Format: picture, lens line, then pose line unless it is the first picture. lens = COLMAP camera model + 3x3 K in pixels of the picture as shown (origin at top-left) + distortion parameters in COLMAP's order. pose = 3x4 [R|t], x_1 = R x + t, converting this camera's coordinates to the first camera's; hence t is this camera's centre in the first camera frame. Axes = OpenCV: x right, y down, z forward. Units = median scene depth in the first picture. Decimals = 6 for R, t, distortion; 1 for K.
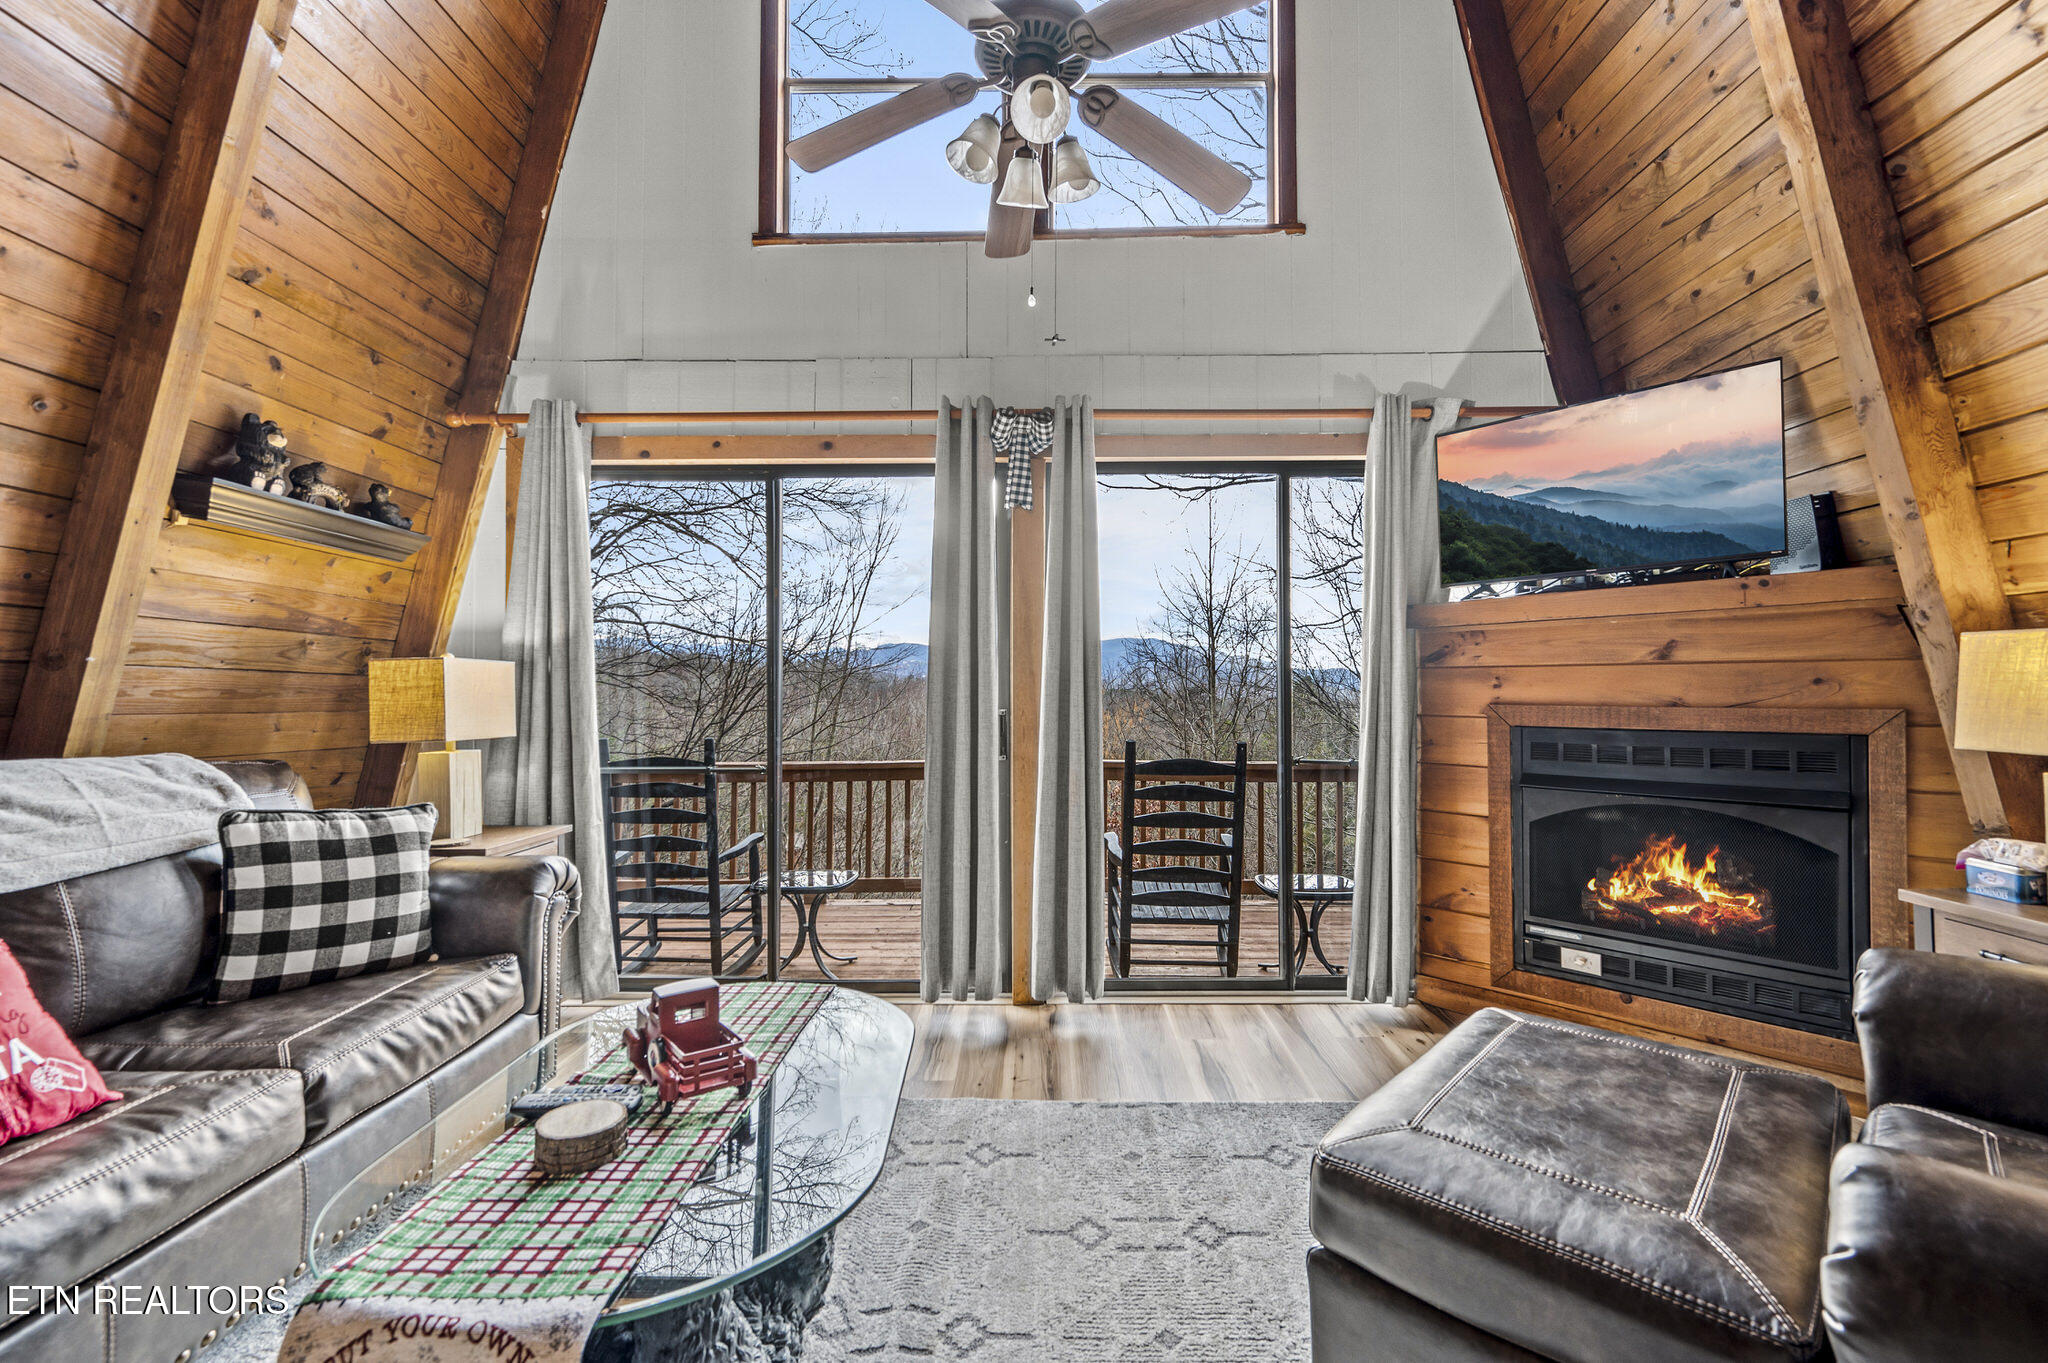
lens RADIAL K [[859.0, 0, 1029.9], [0, 859.0, 680.7], [0, 0, 1]] dist [-0.000864, -0.000333]
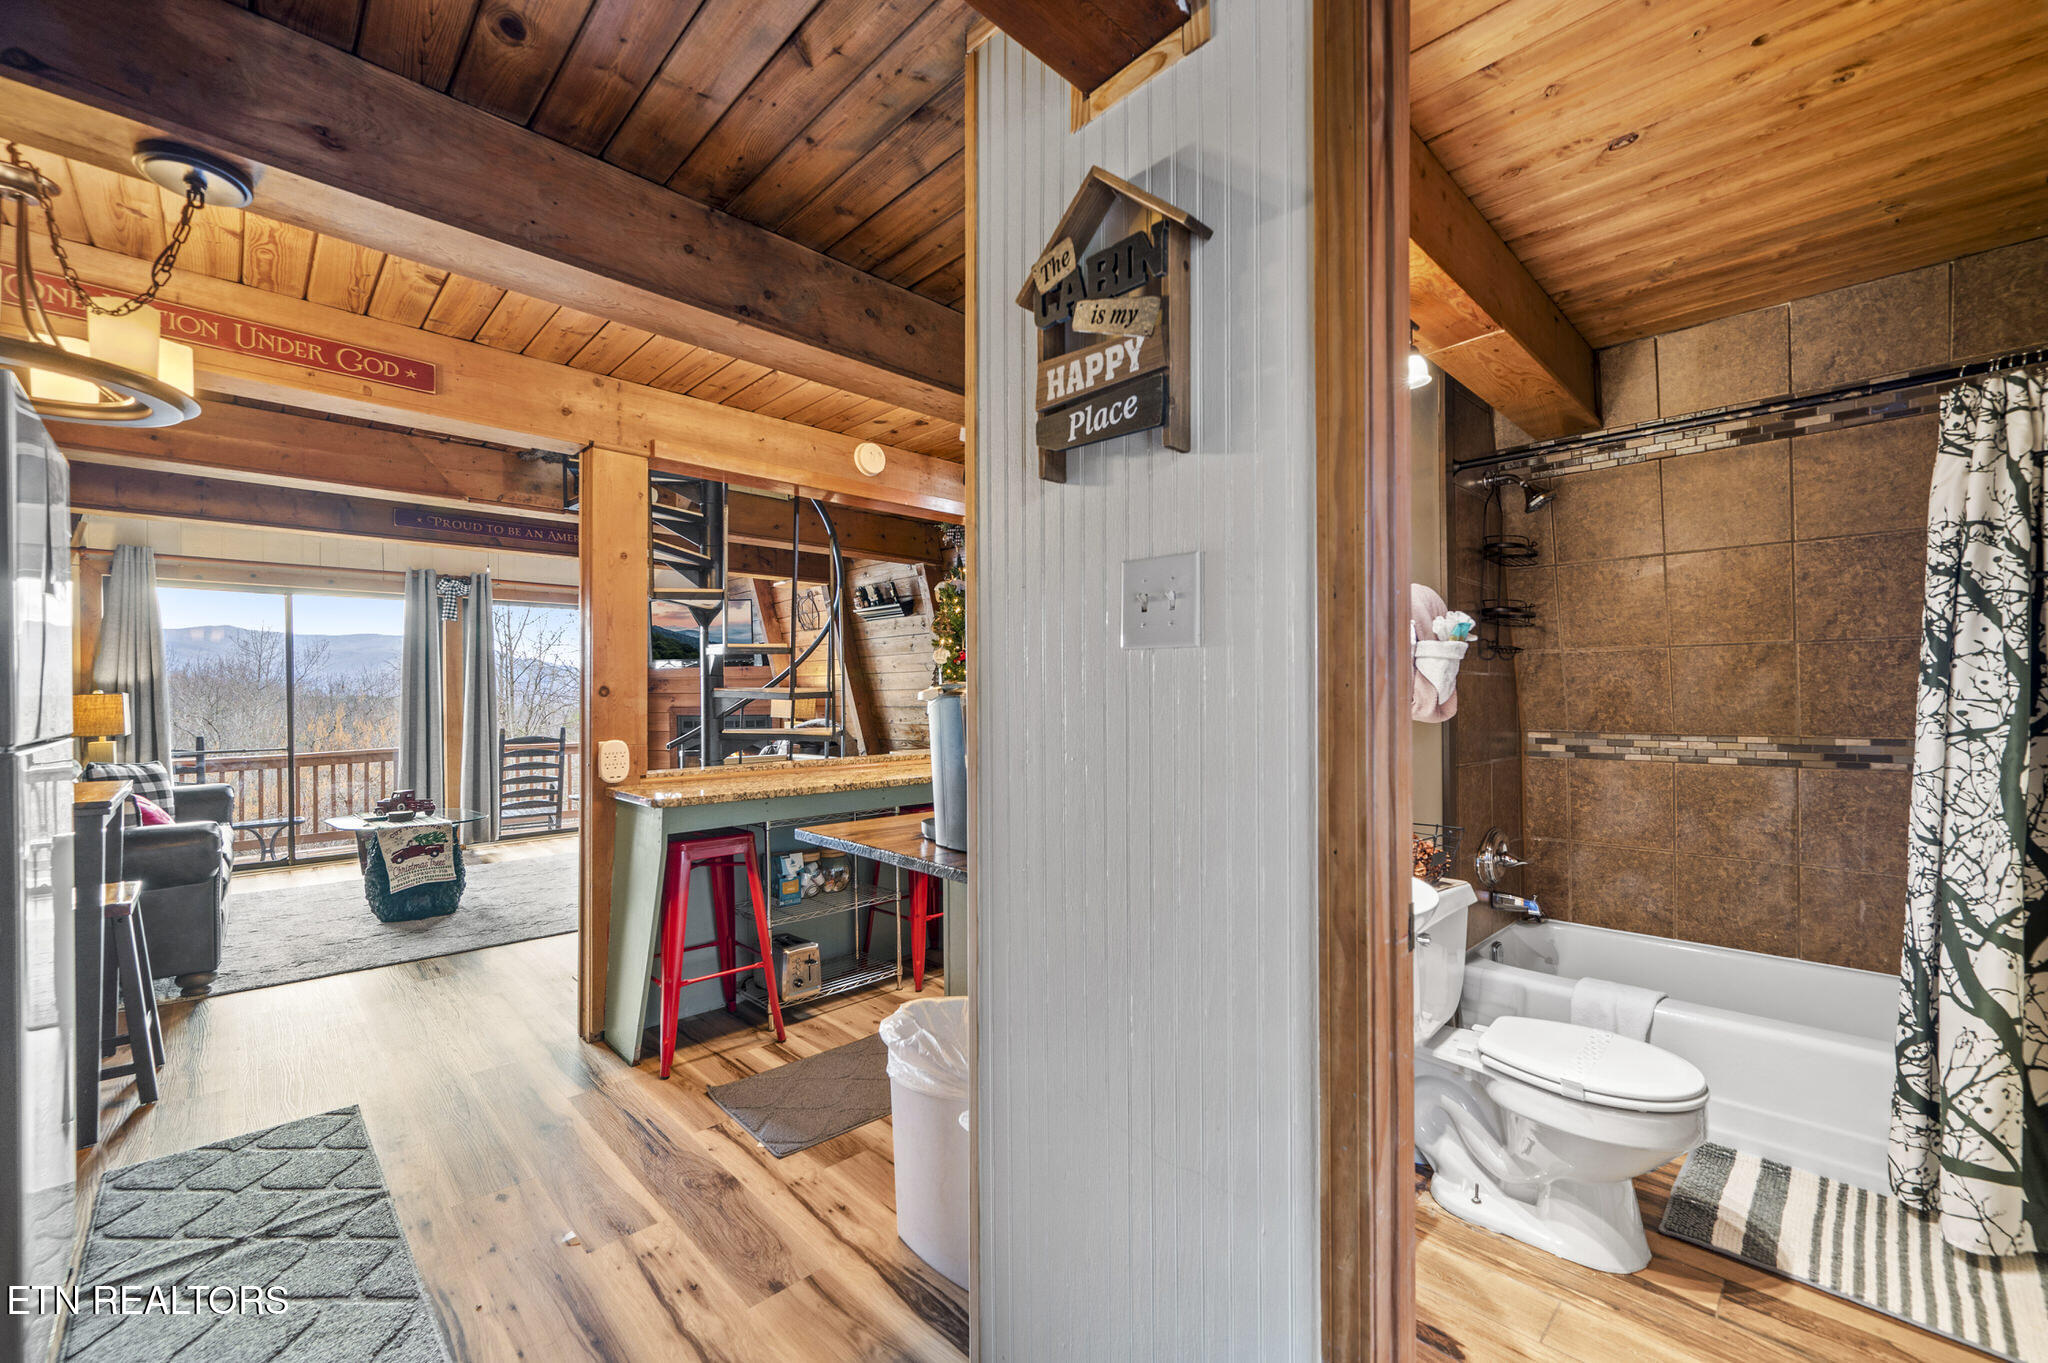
lens RADIAL K [[814.1, 0, 1022.1], [0, 814.1, 698.9], [0, 0, 1]] dist [-0.003710, 0.000989]
pose [[0.710965, -0.009866, 0.703158, -0.453505], [-0.000062, 0.999901, 0.014092, -0.034622], [-0.703228, -0.010063, 0.710894, -1.541952]]
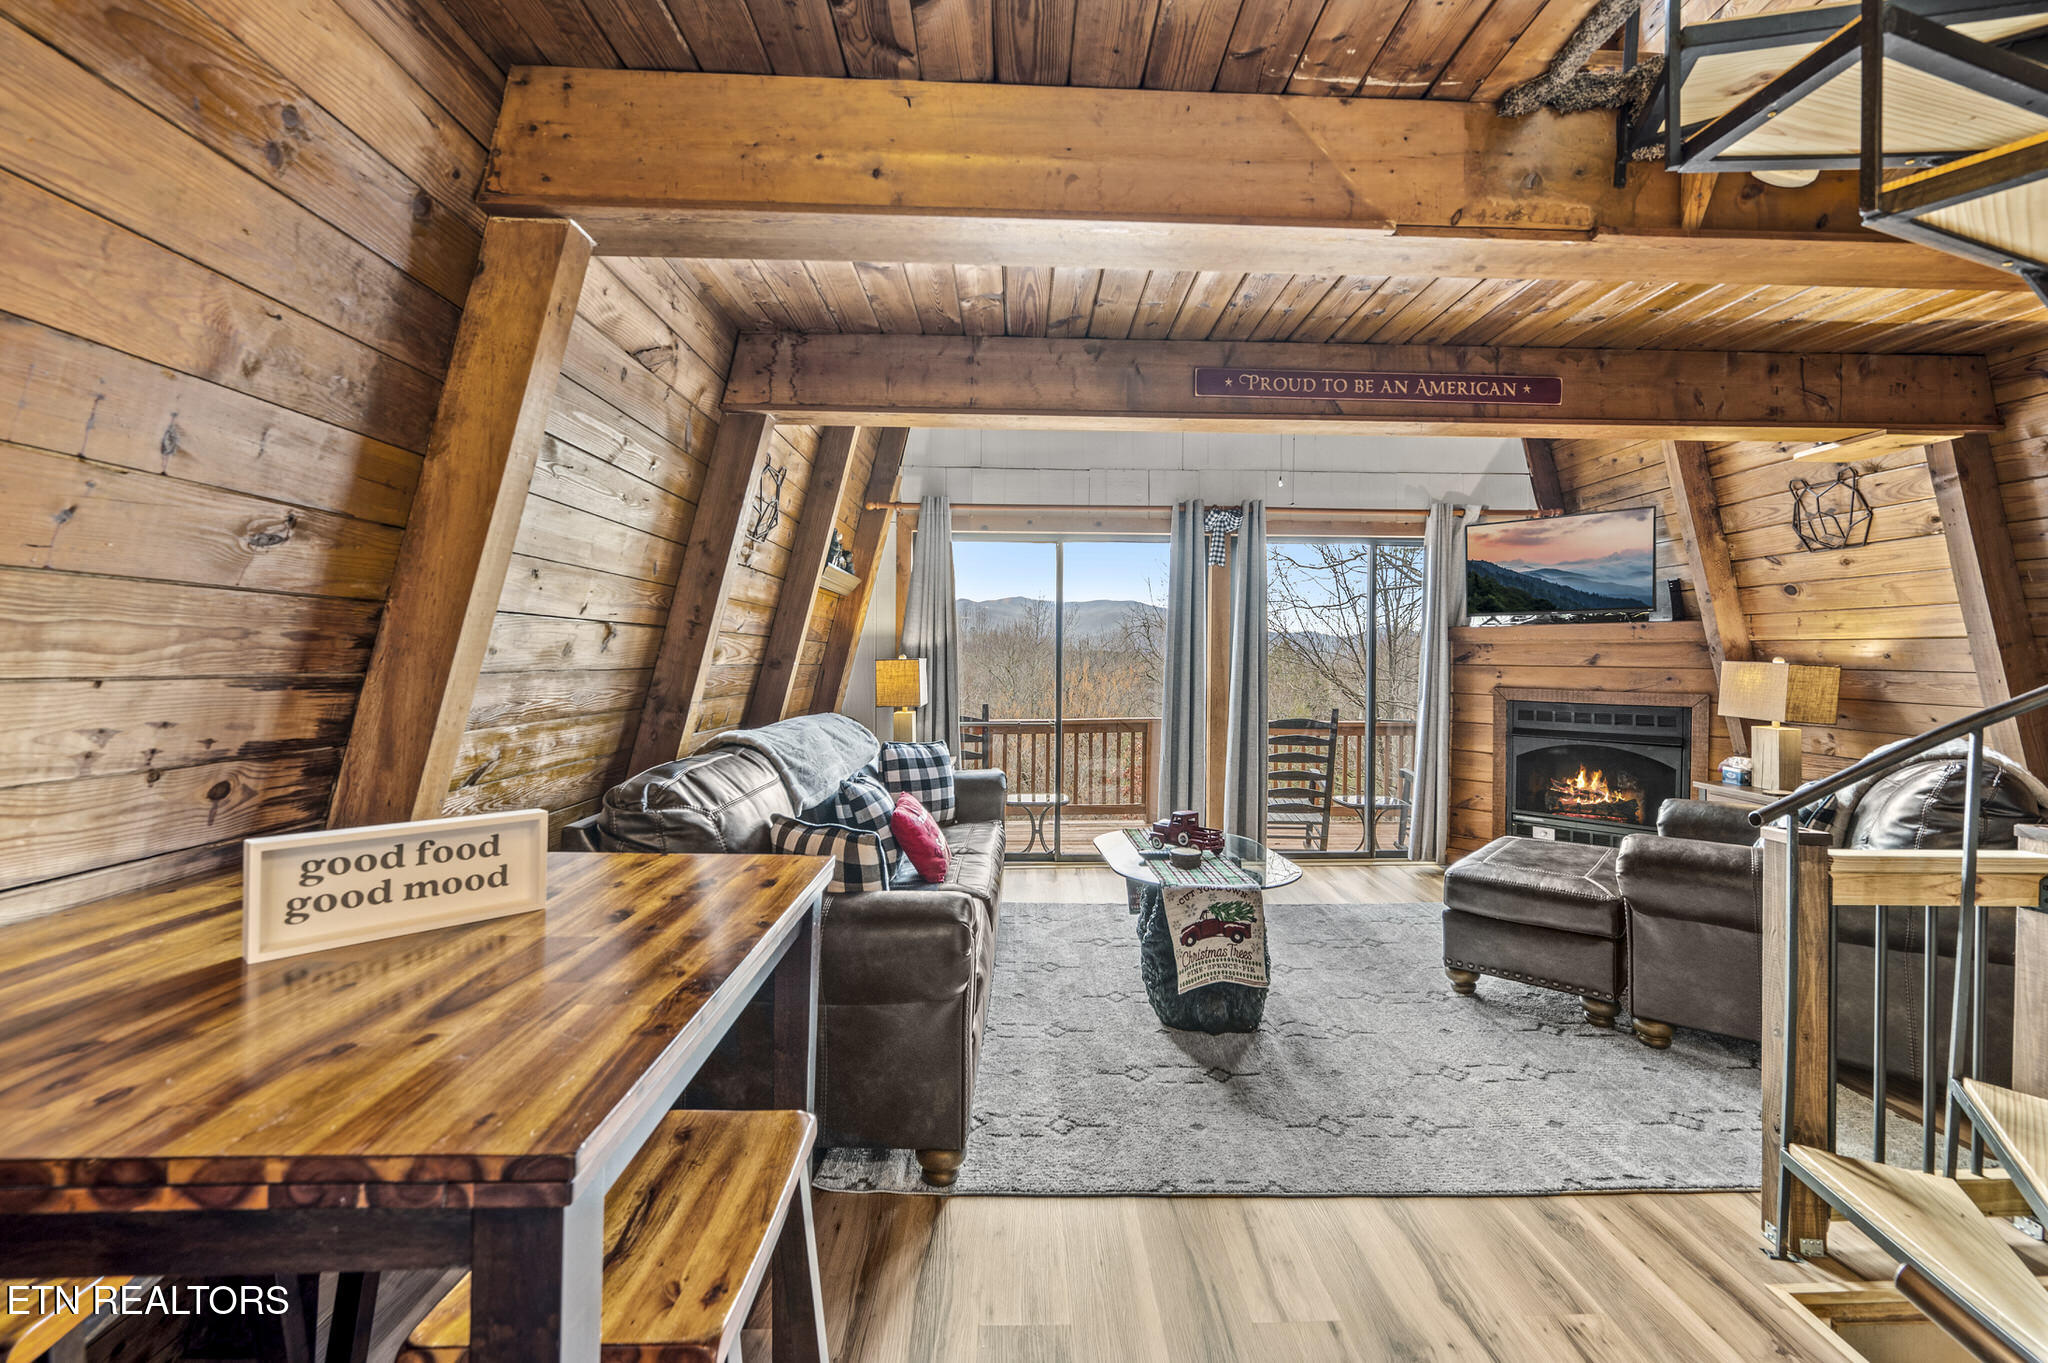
lens RADIAL K [[814.1, 0, 1050.8], [0, 814.1, 670.0], [0, 0, 1]] dist [-0.003710, 0.000989]
pose [[0.999335, 0.005960, 0.035970, -0.414020], [-0.007051, 0.999516, 0.030291, -0.050868], [-0.035772, -0.030524, 0.998894, -0.600780]]
